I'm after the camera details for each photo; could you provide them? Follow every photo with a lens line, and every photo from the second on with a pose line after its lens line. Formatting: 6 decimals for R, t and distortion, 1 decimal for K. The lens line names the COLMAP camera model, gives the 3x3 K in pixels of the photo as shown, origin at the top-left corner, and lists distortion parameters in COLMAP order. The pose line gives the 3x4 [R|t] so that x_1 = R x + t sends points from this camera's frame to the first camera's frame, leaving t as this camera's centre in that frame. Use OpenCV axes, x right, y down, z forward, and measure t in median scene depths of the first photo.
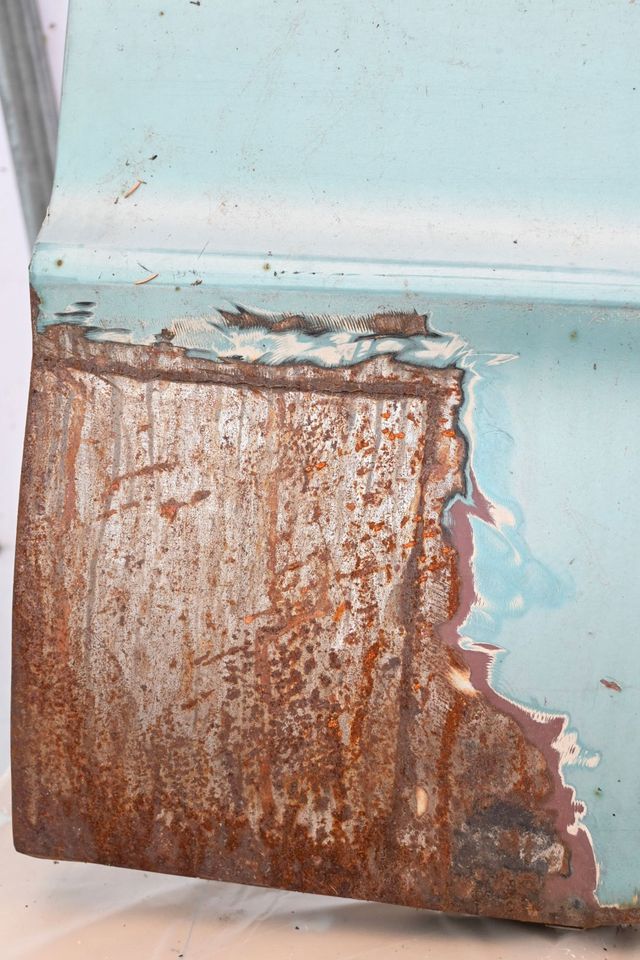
lens RADIAL K [[1412.6, 0, 320.0], [0, 1412.6, 480.0], [0, 0, 1]] dist [0.014646, 0.028398]
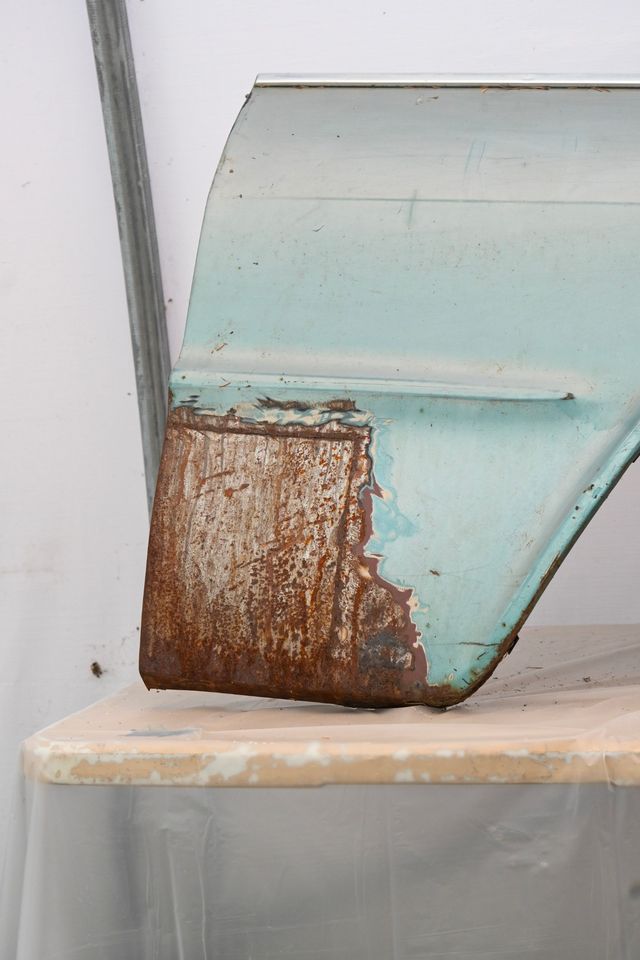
lens RADIAL K [[1706.3, 0, 320.0], [0, 1706.3, 480.0], [0, 0, 1]] dist [0.005854, 0.015675]
pose [[0.997386, 0.031740, -0.064917, 0.188803], [-0.046778, 0.968332, -0.245246, 0.613659], [0.055077, 0.247641, 0.967285, -1.418245]]
